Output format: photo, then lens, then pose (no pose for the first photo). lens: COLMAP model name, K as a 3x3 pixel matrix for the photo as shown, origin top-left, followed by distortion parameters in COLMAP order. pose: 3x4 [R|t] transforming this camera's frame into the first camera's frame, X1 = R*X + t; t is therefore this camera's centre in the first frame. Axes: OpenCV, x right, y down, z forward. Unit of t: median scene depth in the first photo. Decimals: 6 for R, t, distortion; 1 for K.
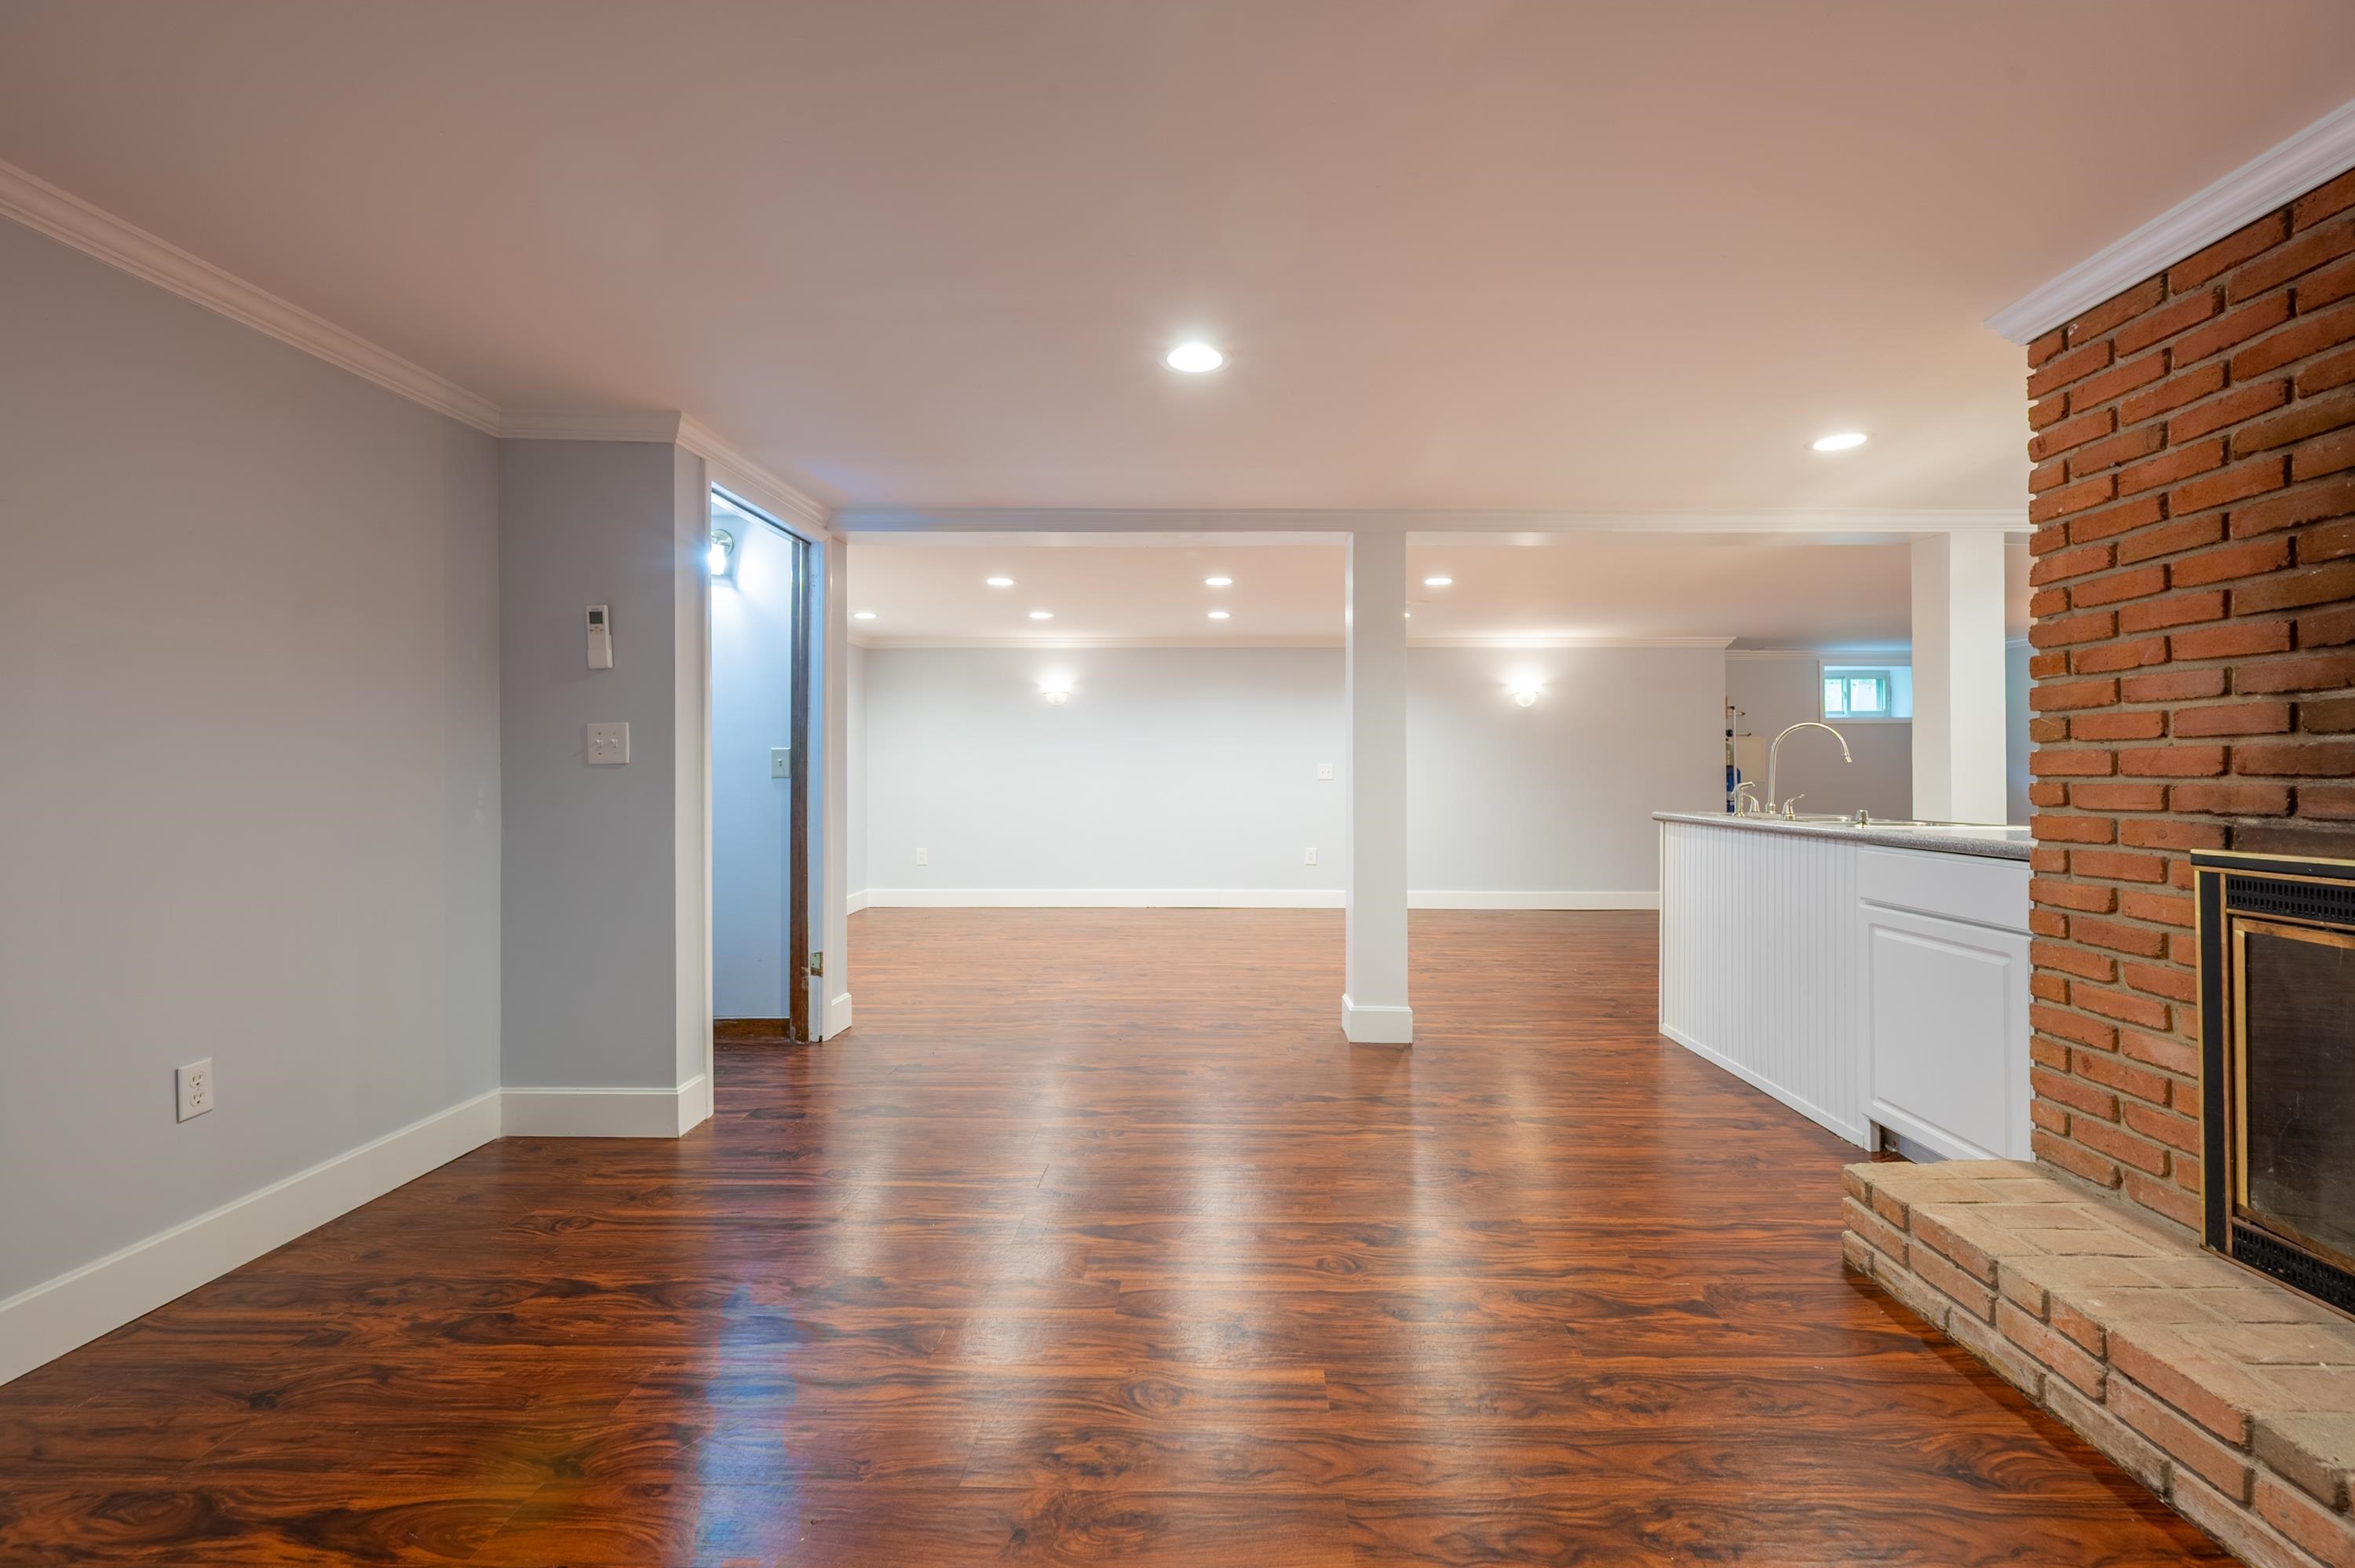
lens RADIAL K [[922.7, 0, 1208.8], [0, 922.7, 776.2], [0, 0, 1]] dist [0.000161, -0.000130]
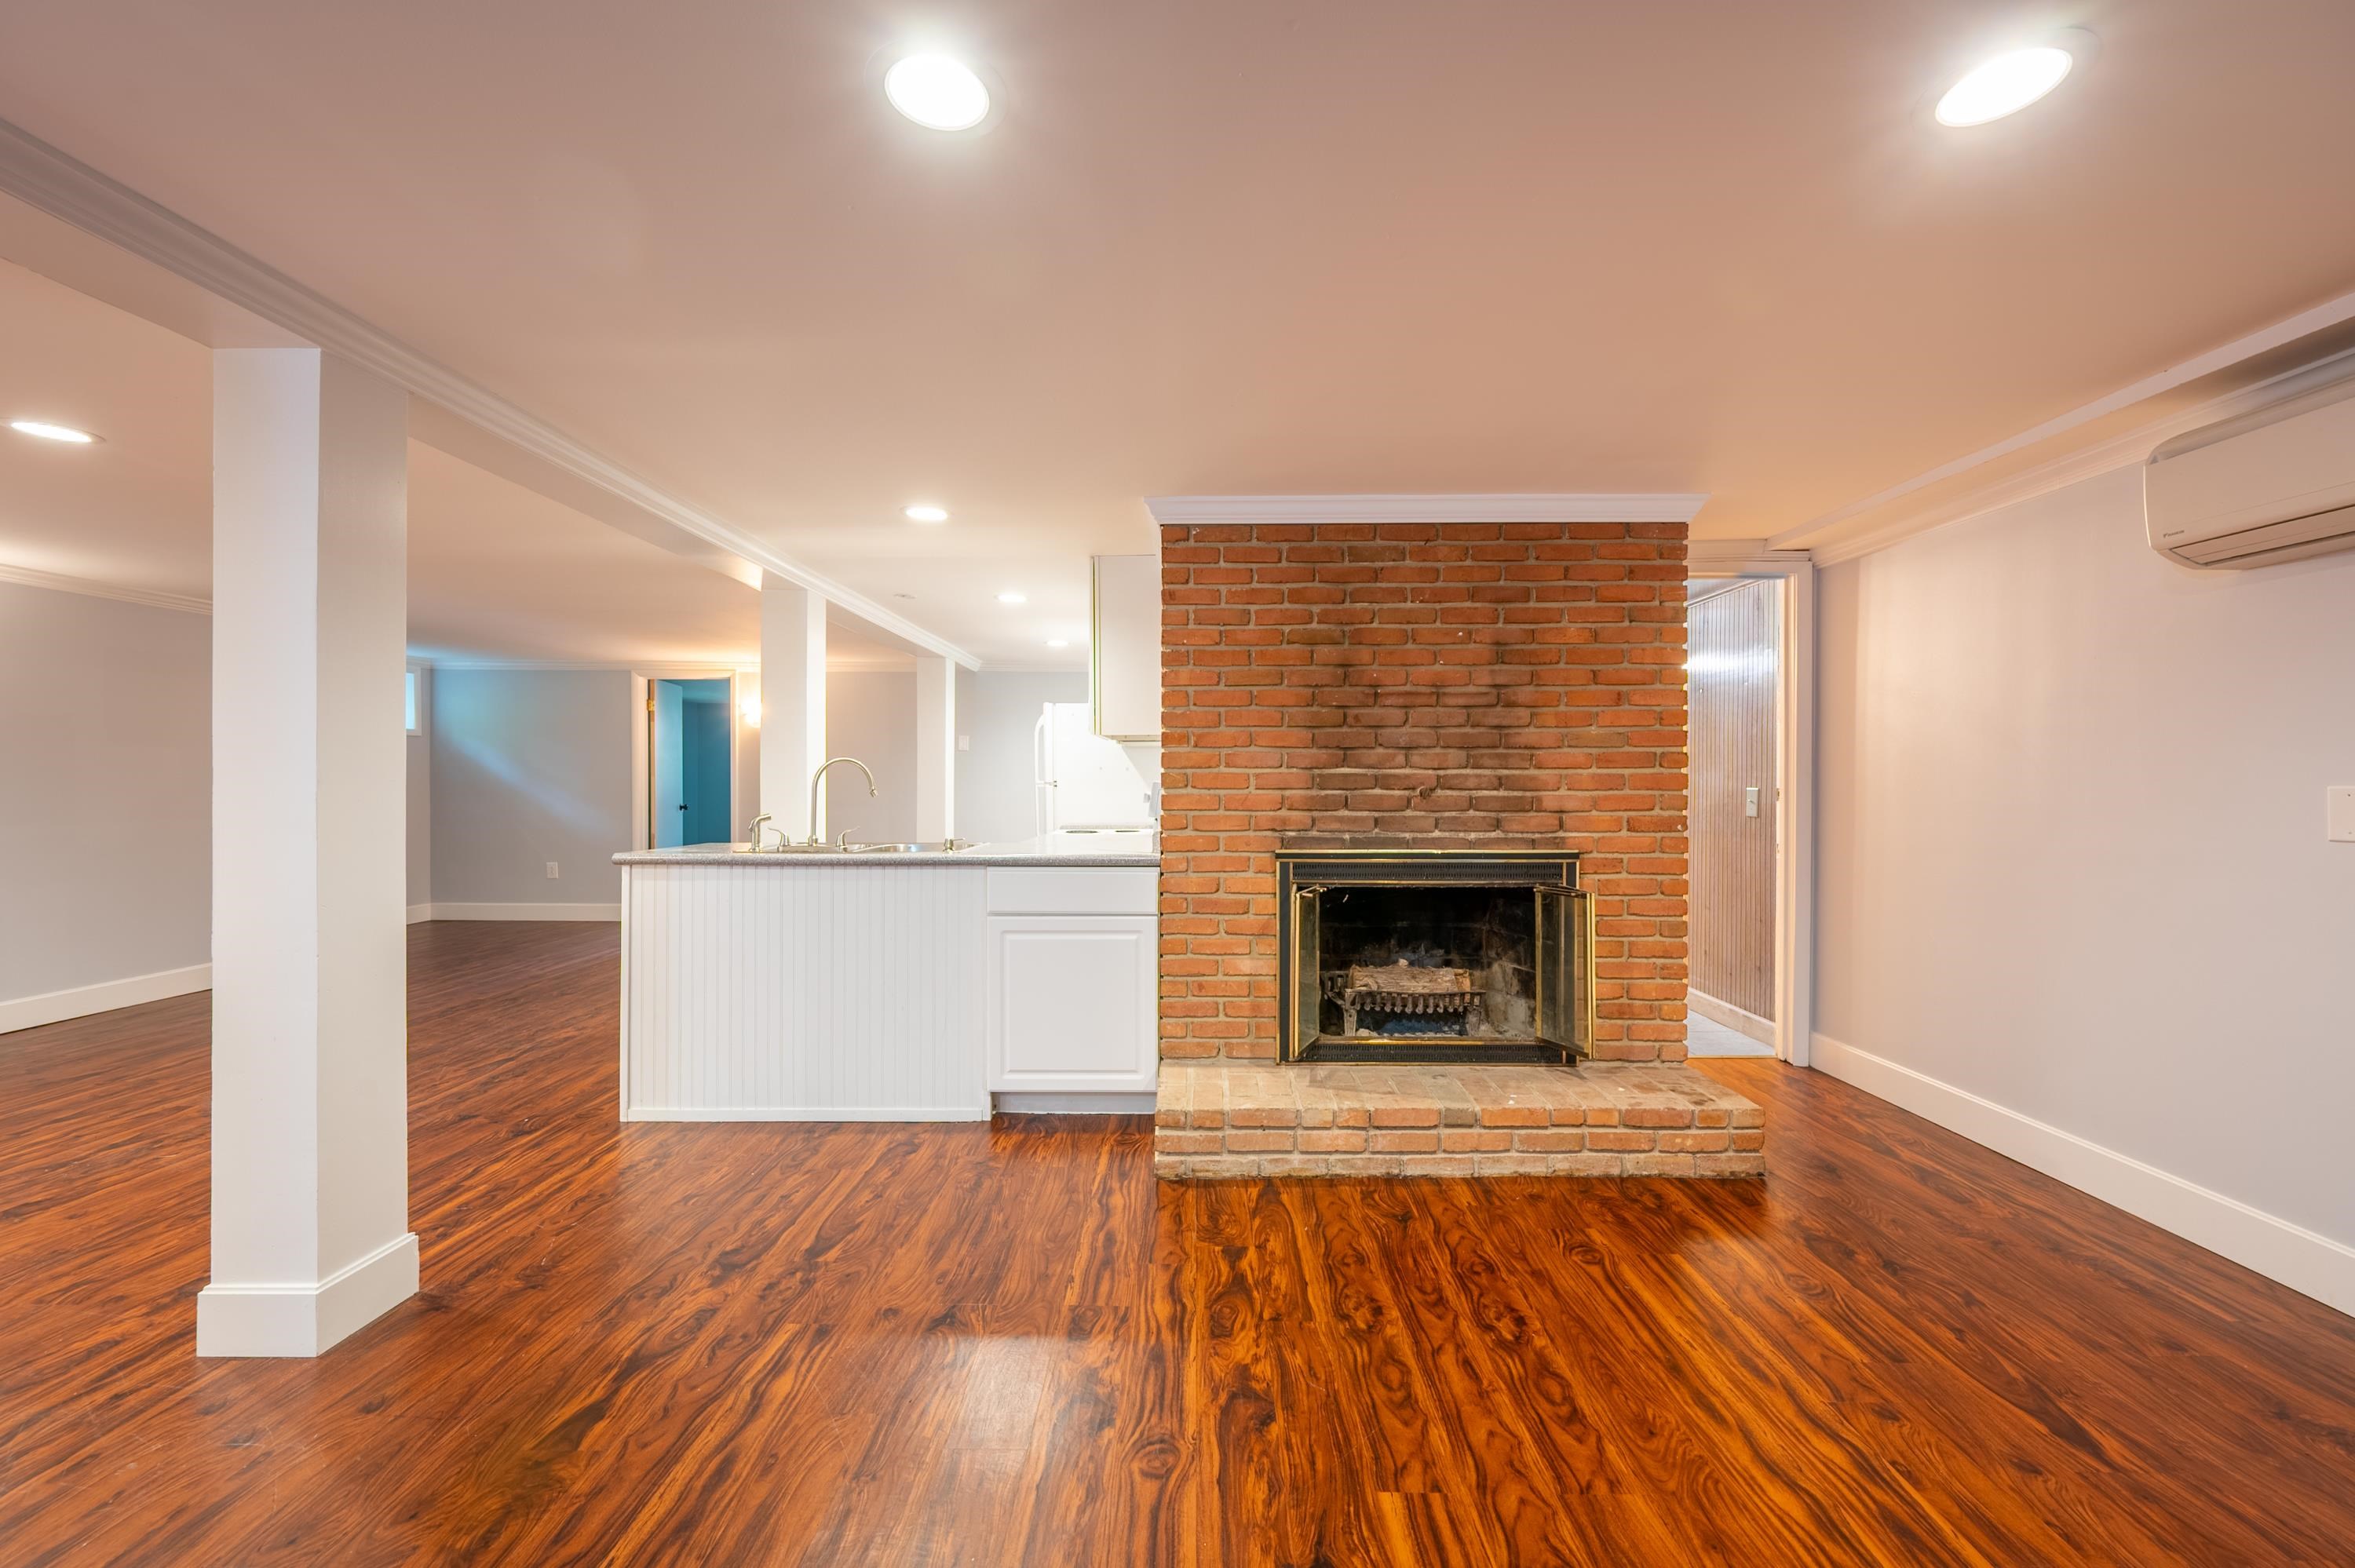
lens RADIAL K [[930.4, 0, 1180.8], [0, 930.4, 785.6], [0, 0, 1]] dist [0.000455, -0.000076]
pose [[0.011083, -0.008673, 0.999901, -0.755105], [0.000723, 0.999962, 0.008666, -0.063199], [-0.999938, 0.000627, 0.011088, 1.121850]]
